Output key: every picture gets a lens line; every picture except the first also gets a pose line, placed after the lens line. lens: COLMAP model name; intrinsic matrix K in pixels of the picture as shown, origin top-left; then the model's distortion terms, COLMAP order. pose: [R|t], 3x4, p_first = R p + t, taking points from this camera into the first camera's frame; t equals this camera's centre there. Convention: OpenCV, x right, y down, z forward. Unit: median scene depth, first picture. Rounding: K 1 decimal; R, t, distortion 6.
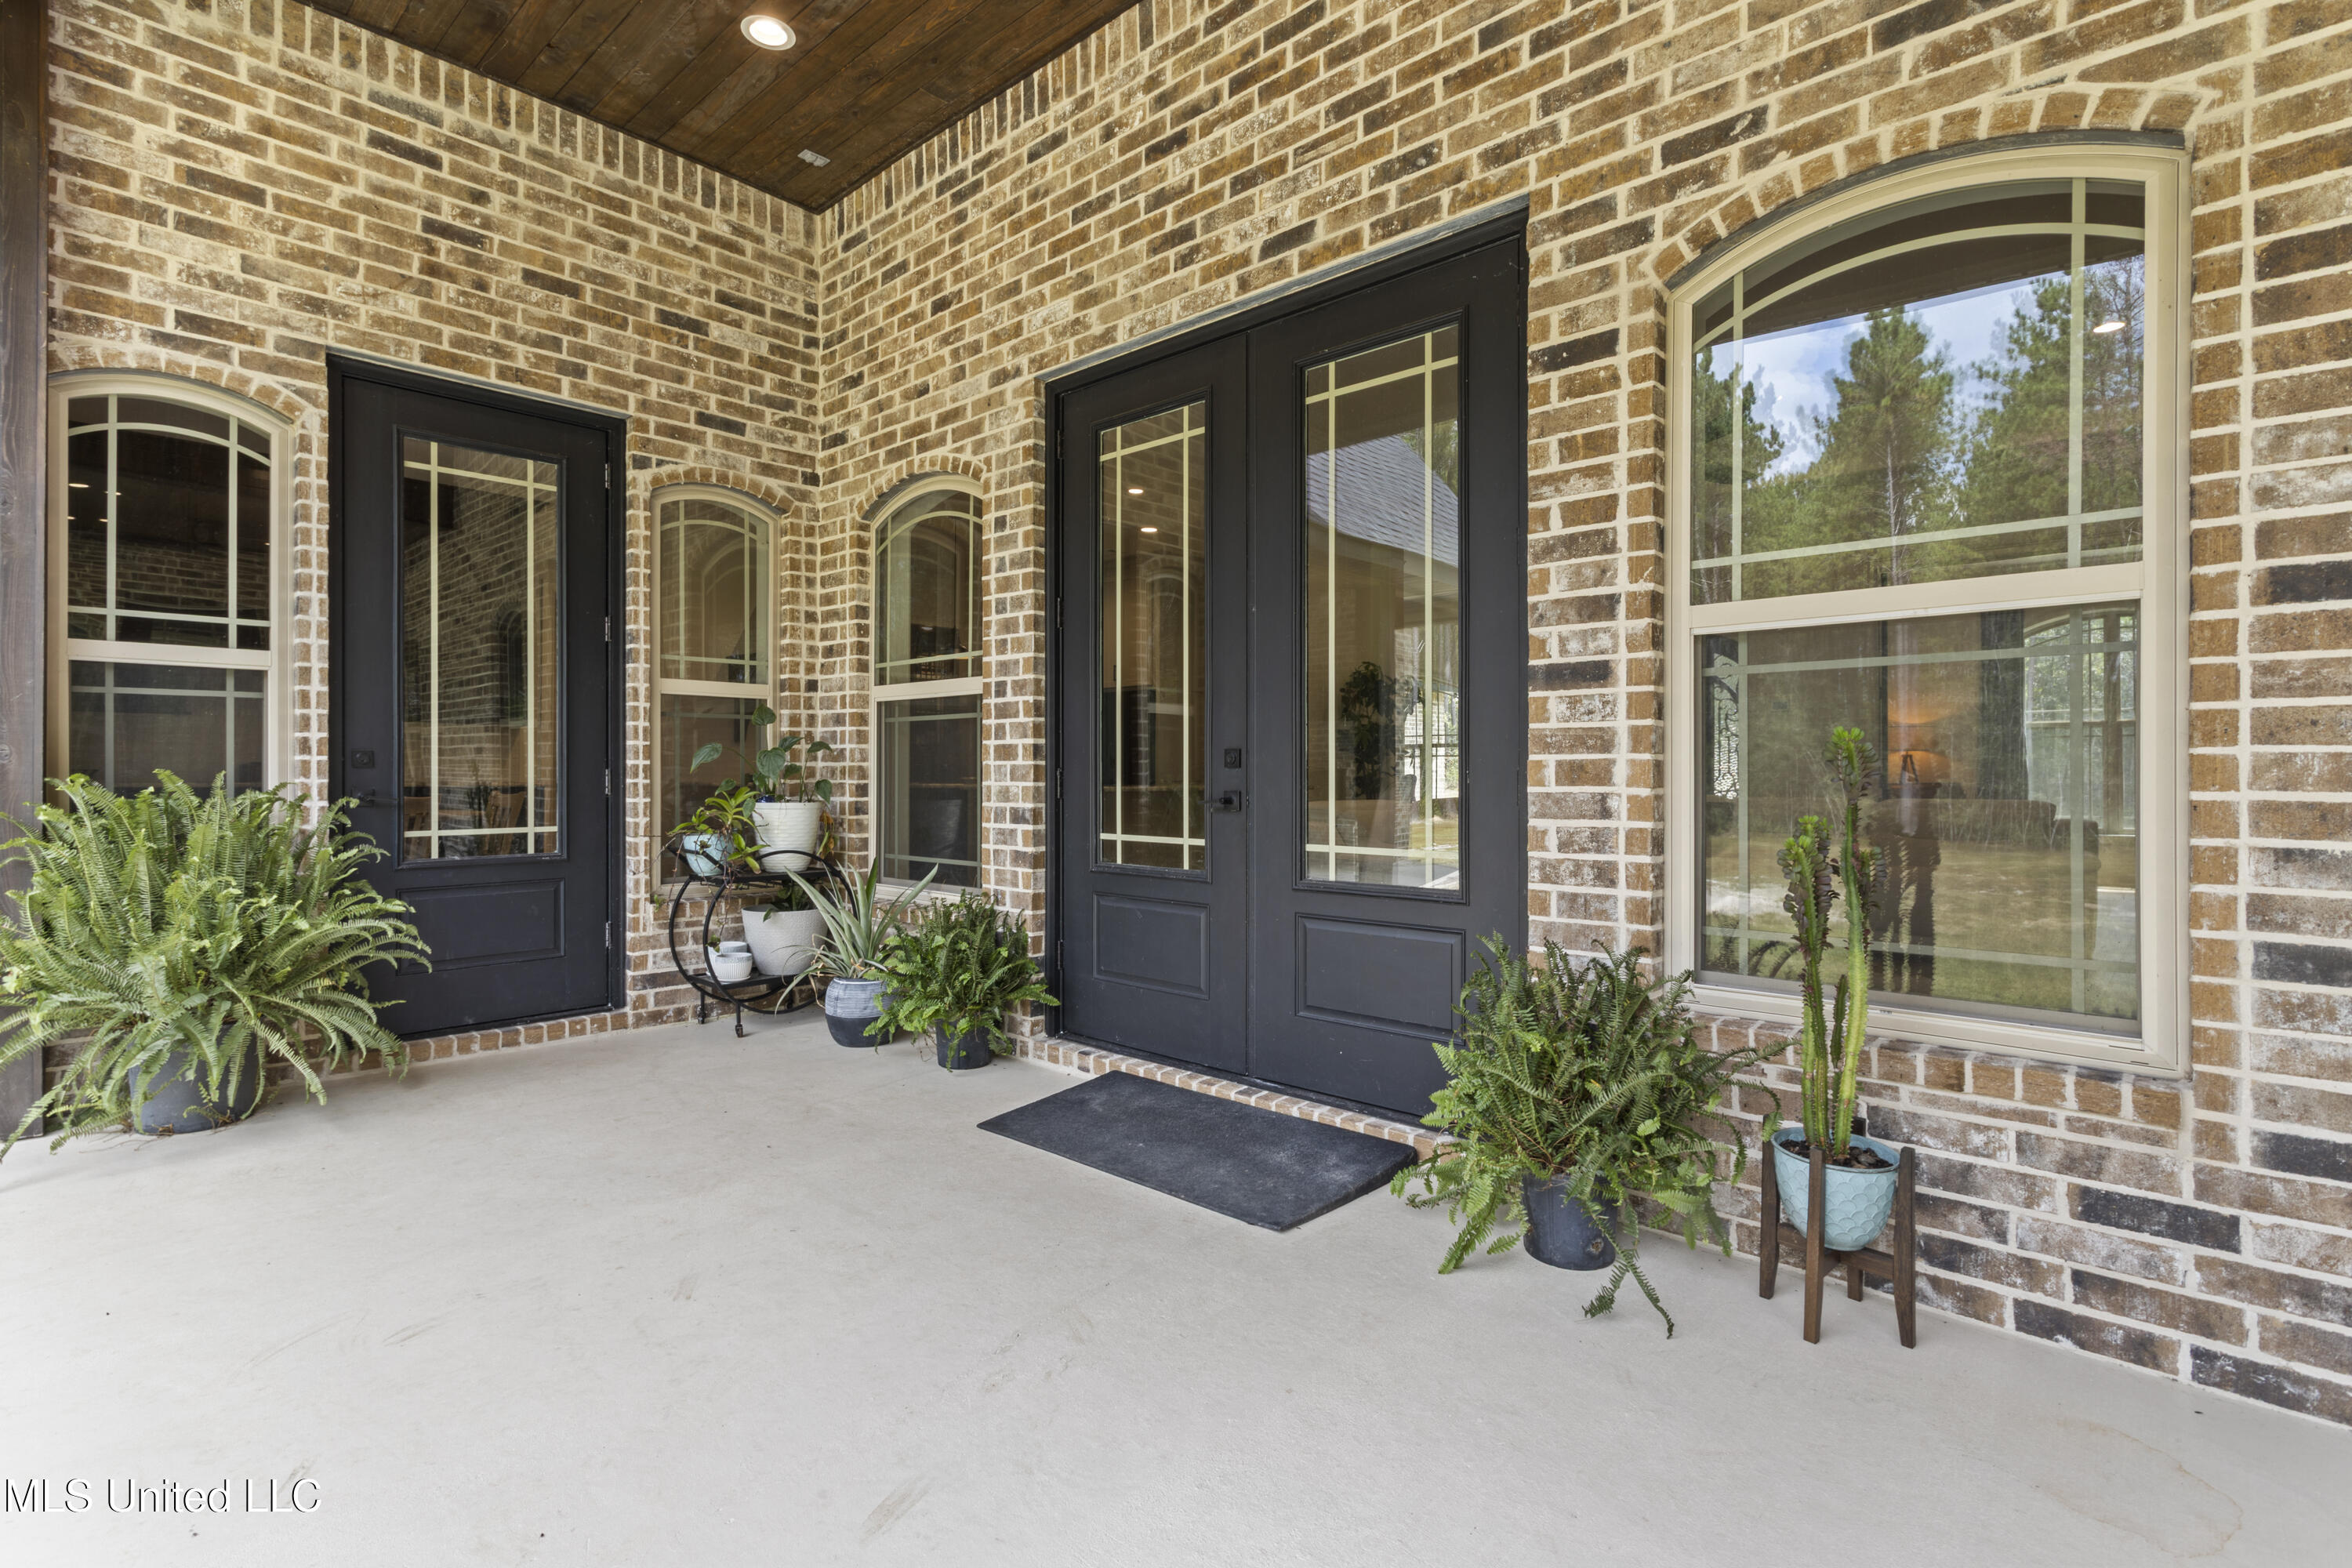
lens RADIAL K [[1120.5, 0, 1176.9], [0, 1120.5, 771.7], [0, 0, 1]] dist [0.000169, 0.000019]
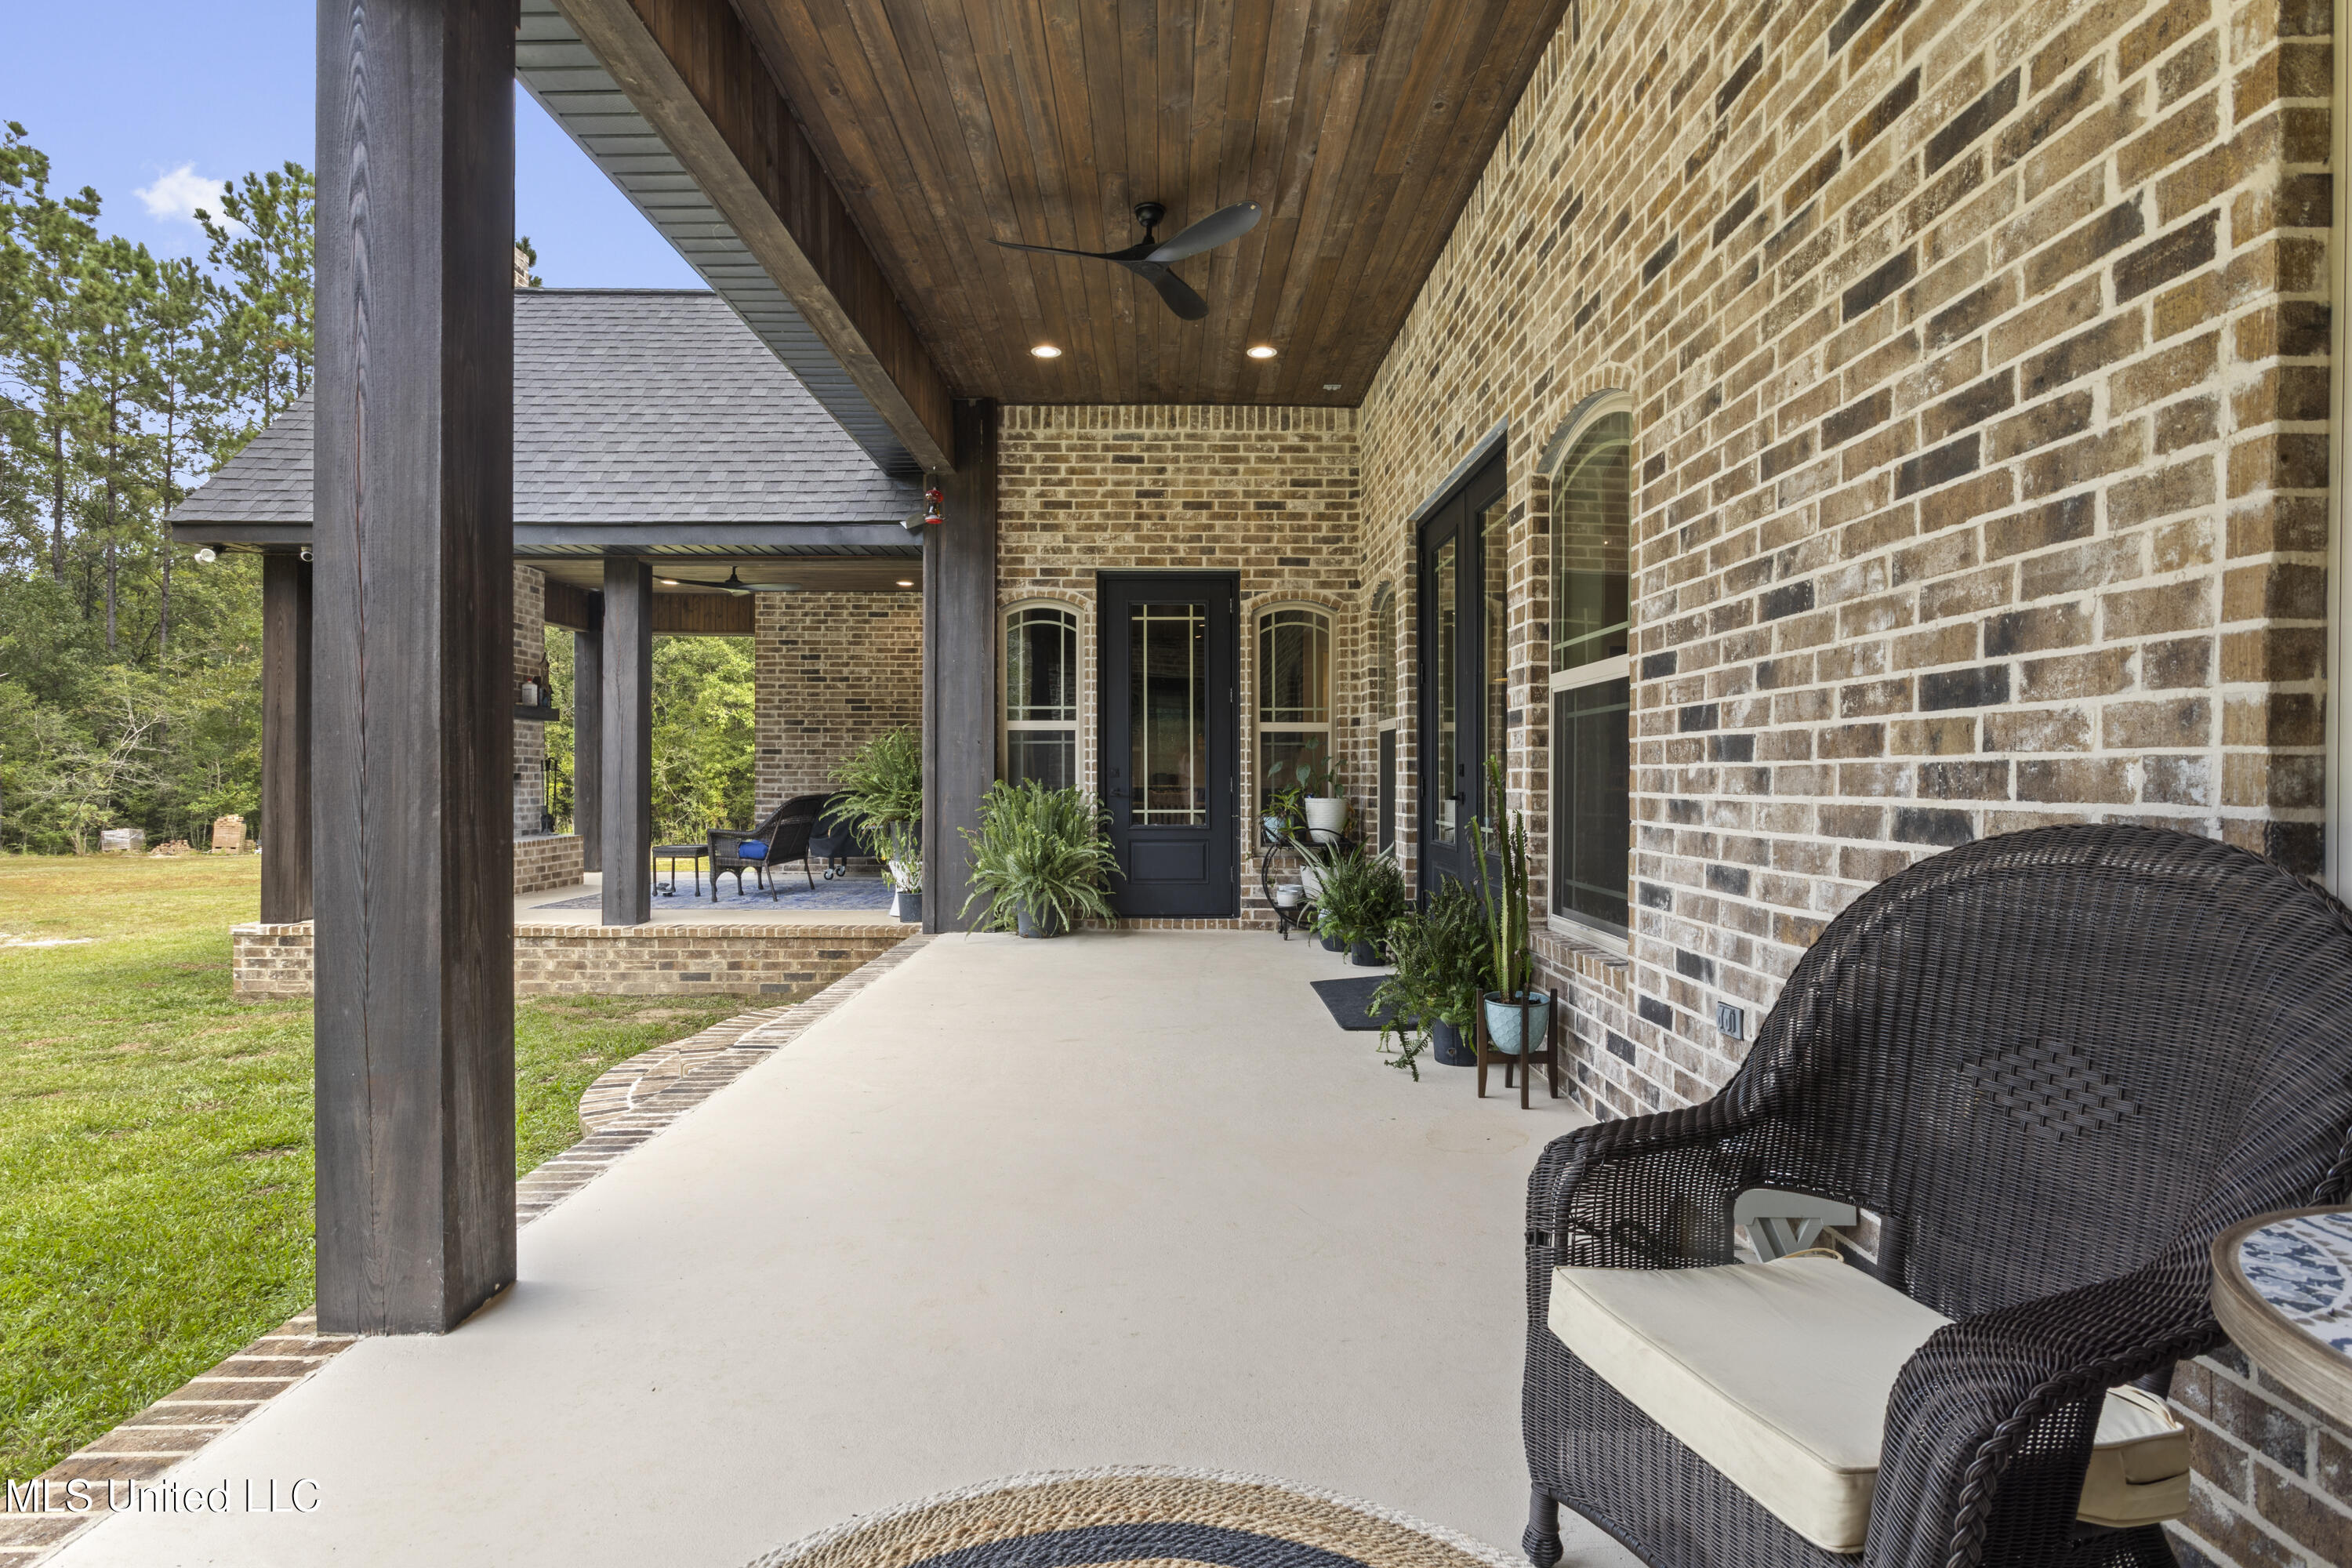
lens RADIAL K [[1275.7, 0, 1176.8], [0, 1275.7, 783.4], [0, 0, 1]] dist [-0.002656, -0.000050]
pose [[0.667118, 0.003096, -0.744945, 0.887221], [-0.001150, 0.999994, 0.003126, 0.001065], [0.744951, -0.001229, 0.667118, -0.361140]]
